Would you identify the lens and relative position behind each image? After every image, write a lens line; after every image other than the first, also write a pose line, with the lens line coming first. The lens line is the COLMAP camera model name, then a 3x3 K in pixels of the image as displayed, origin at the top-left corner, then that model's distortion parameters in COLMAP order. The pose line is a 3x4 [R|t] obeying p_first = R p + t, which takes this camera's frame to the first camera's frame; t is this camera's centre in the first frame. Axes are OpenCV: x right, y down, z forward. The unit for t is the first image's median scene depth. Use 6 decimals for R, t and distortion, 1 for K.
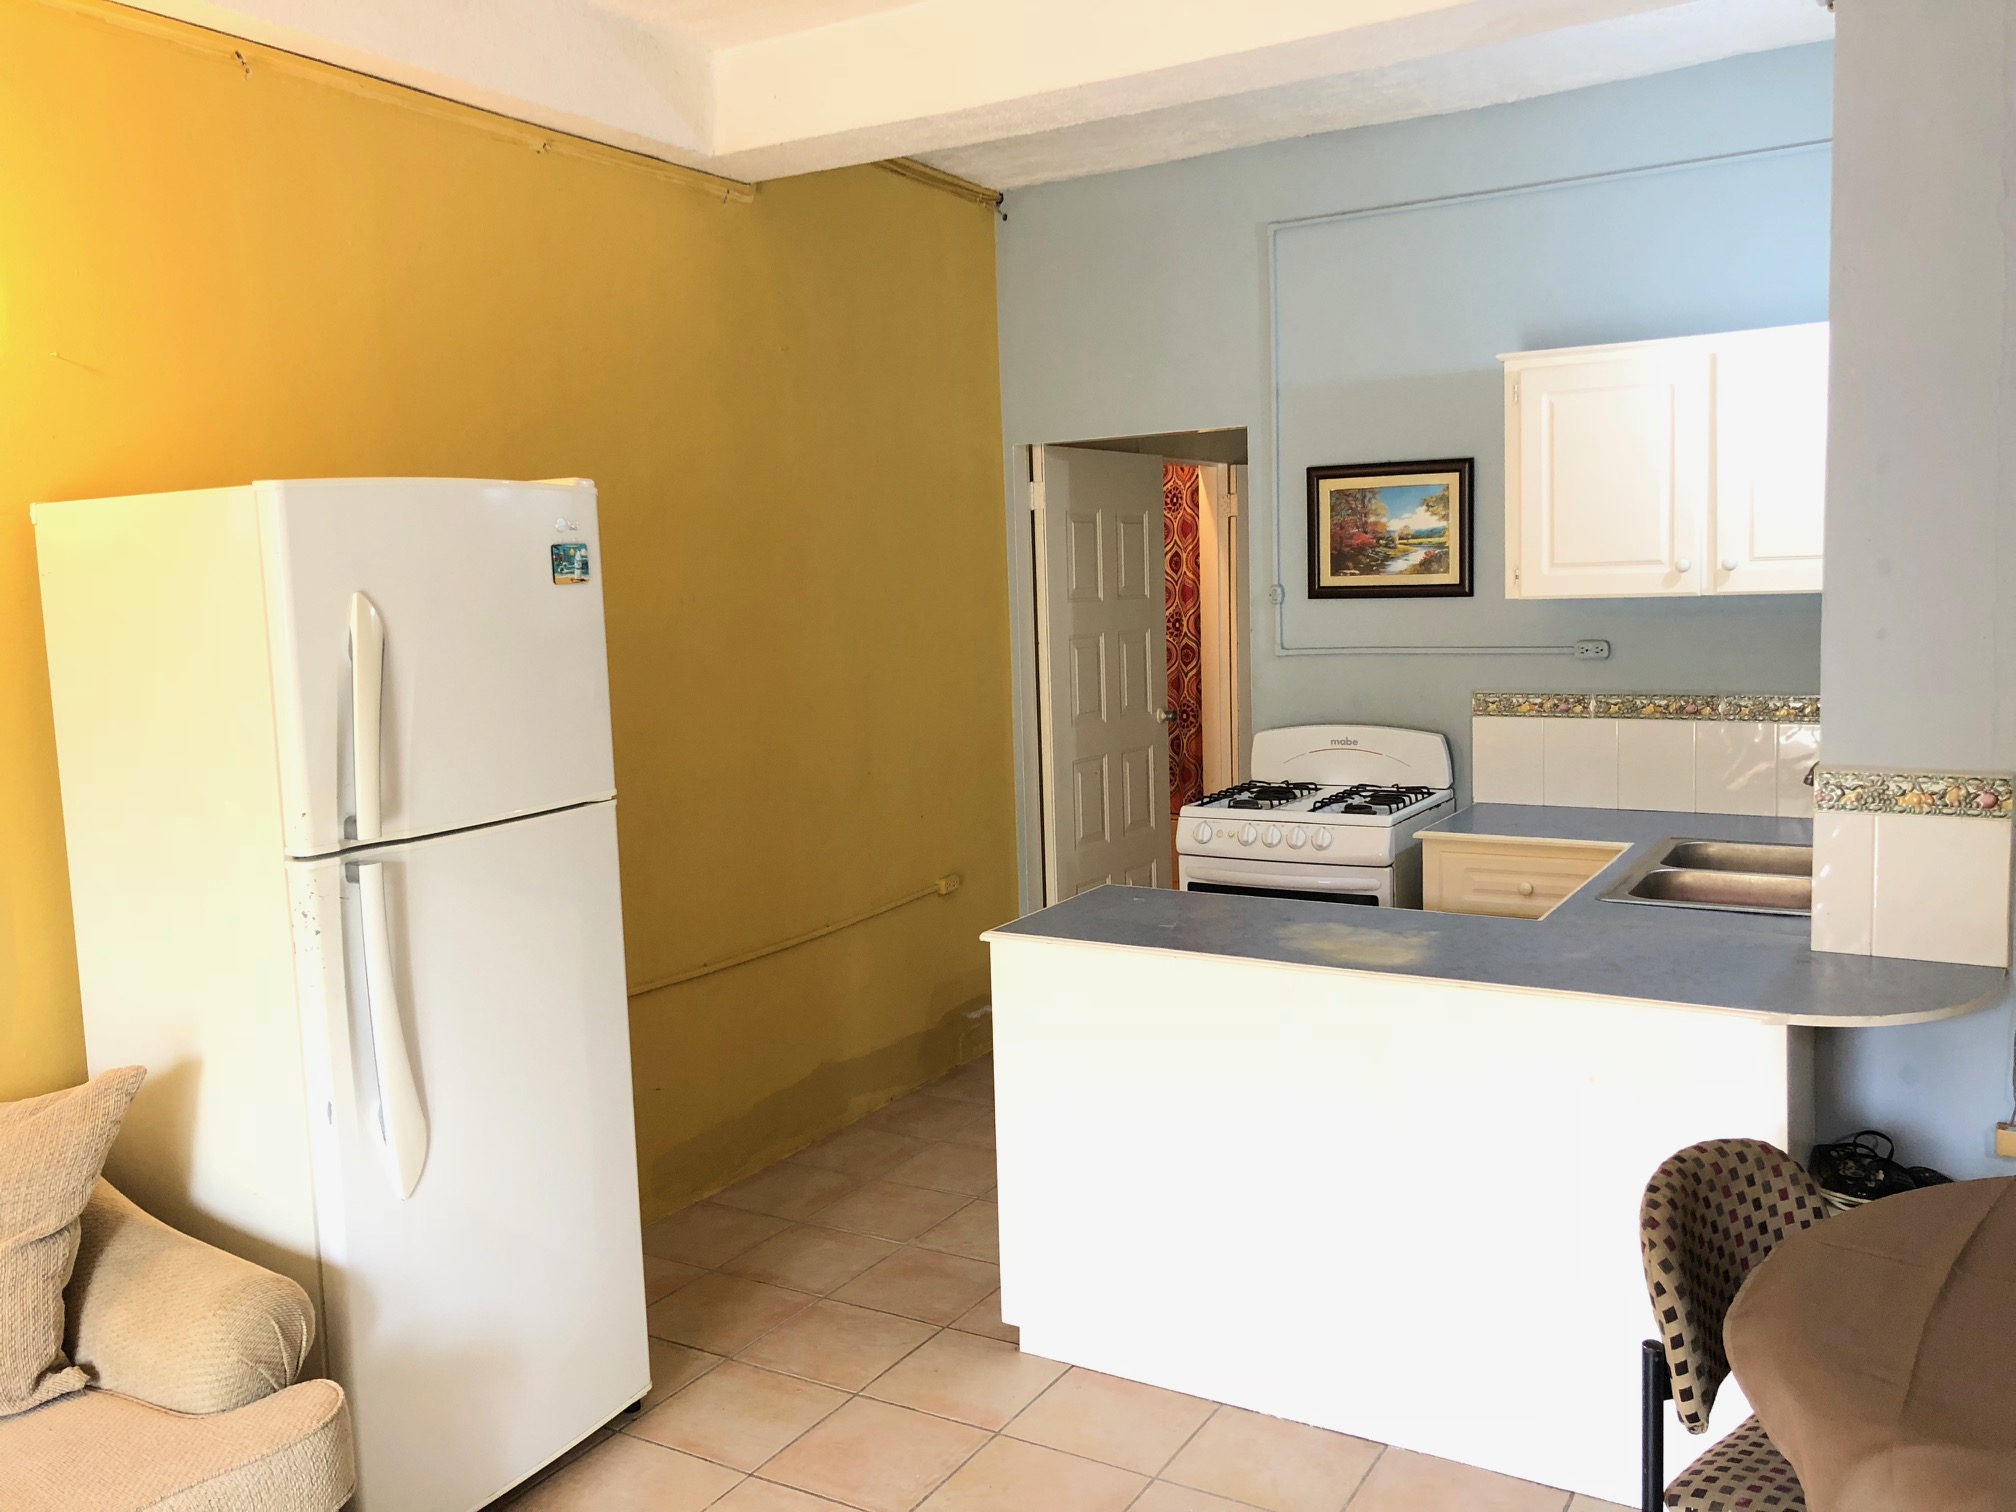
lens RADIAL K [[1656.9, 0, 1008.0], [0, 1656.9, 756.0], [0, 0, 1]] dist [0.001699, -0.153638]
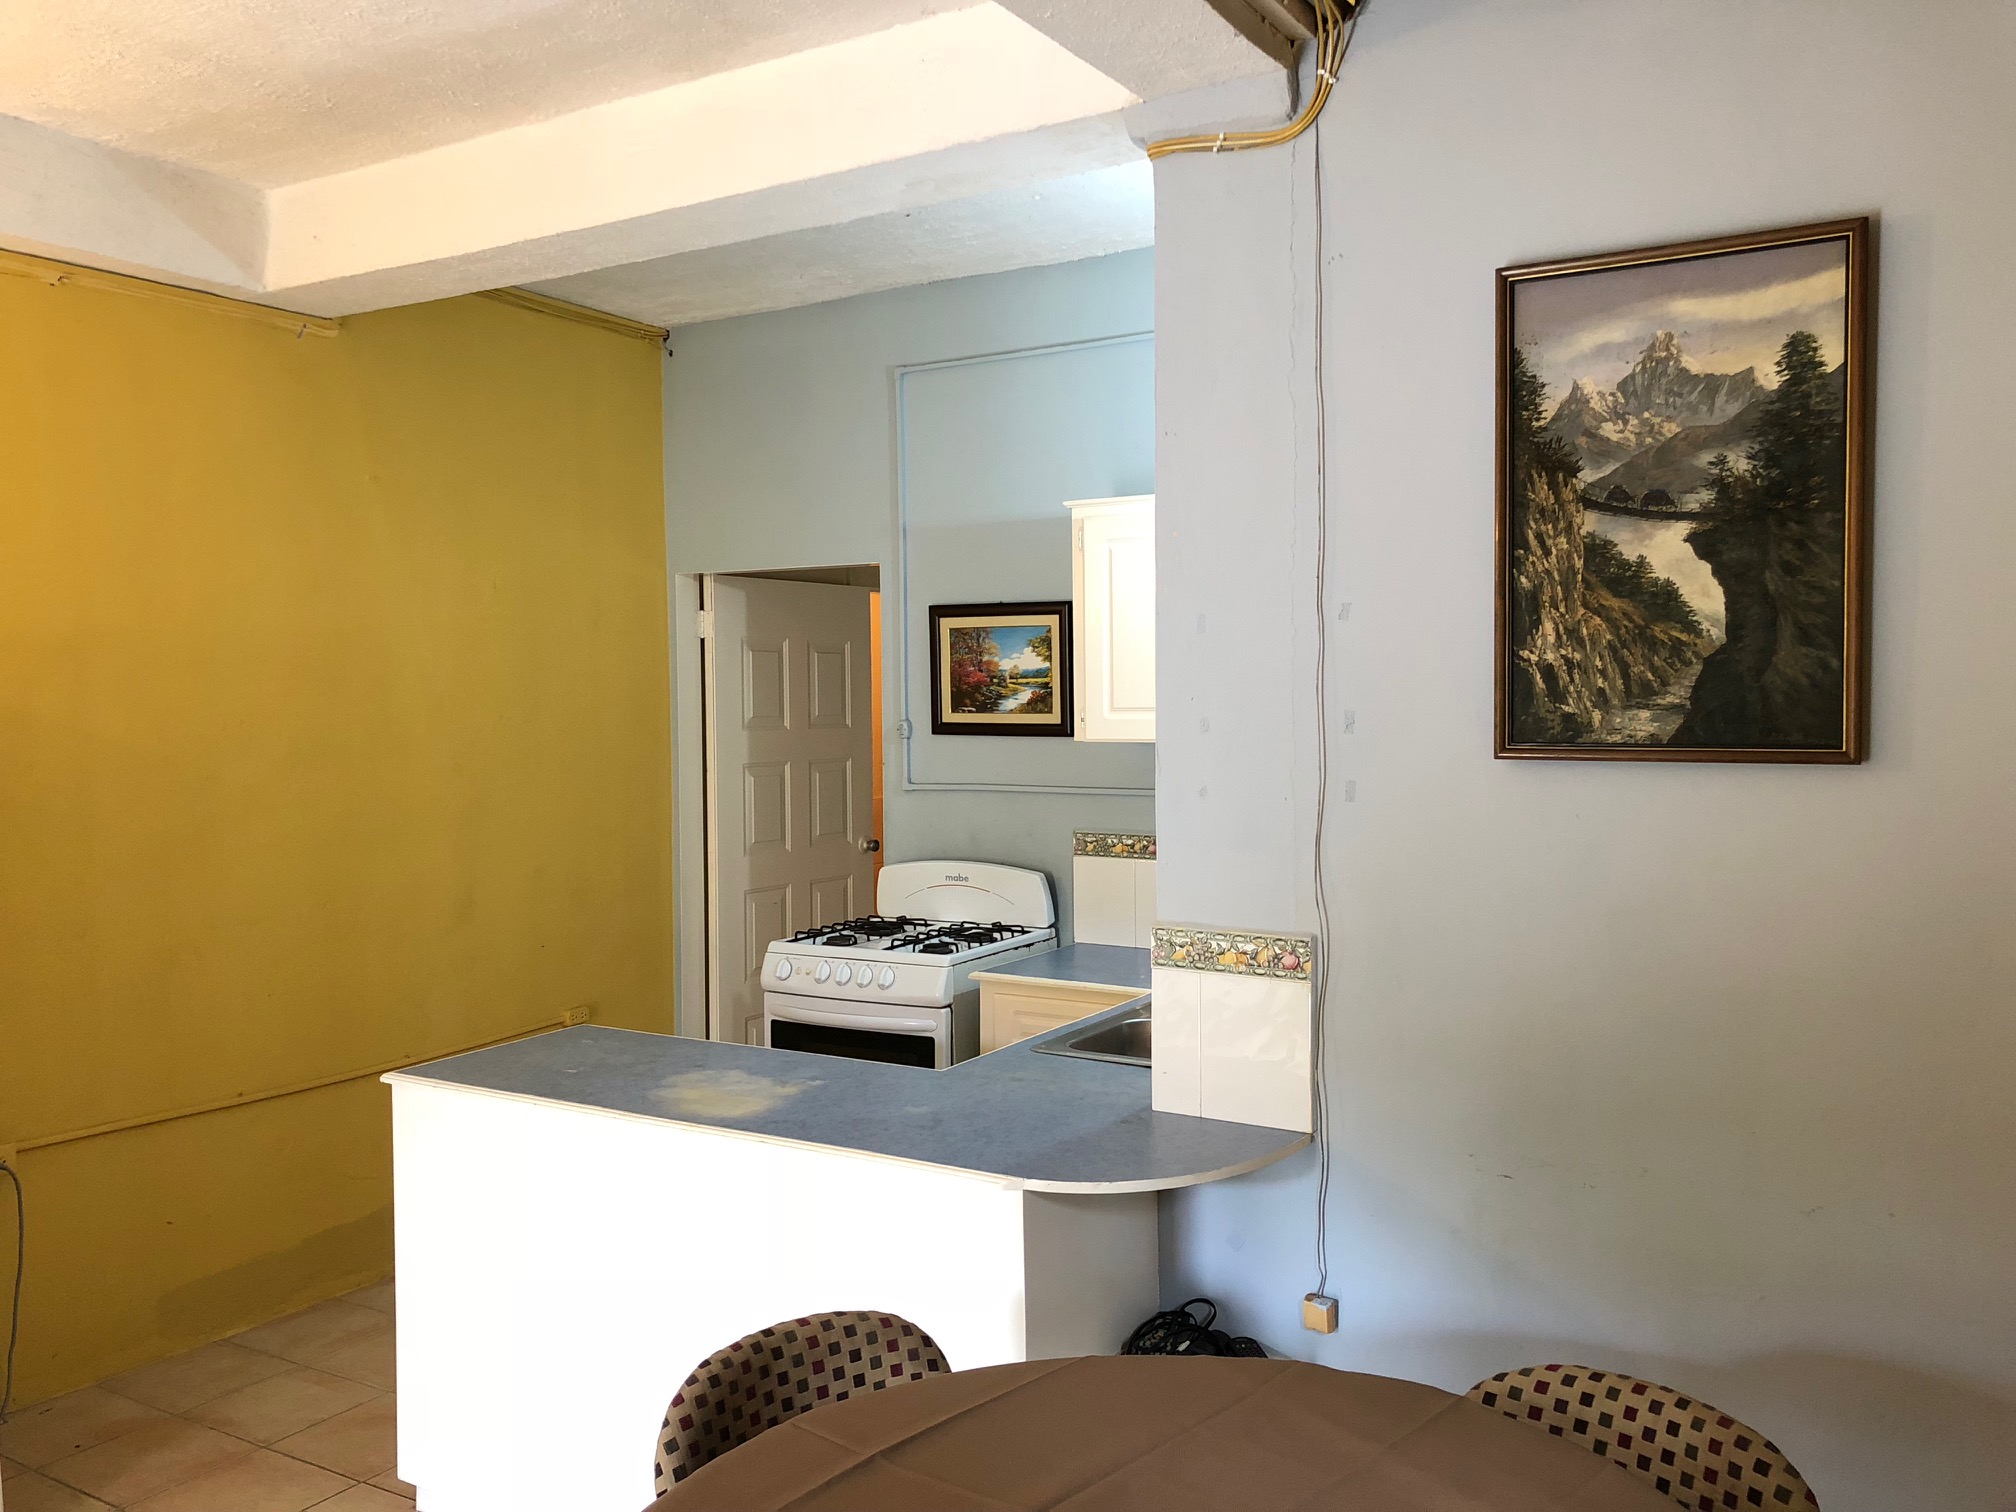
lens RADIAL K [[1660.9, 0, 1008.0], [0, 1660.9, 756.0], [0, 0, 1]] dist [-0.051403, -0.000419]
pose [[0.998592, 0.020107, 0.049097, 0.189742], [-0.016555, 0.997287, -0.071722, -0.011365], [-0.050406, 0.070808, 0.996216, -0.004769]]
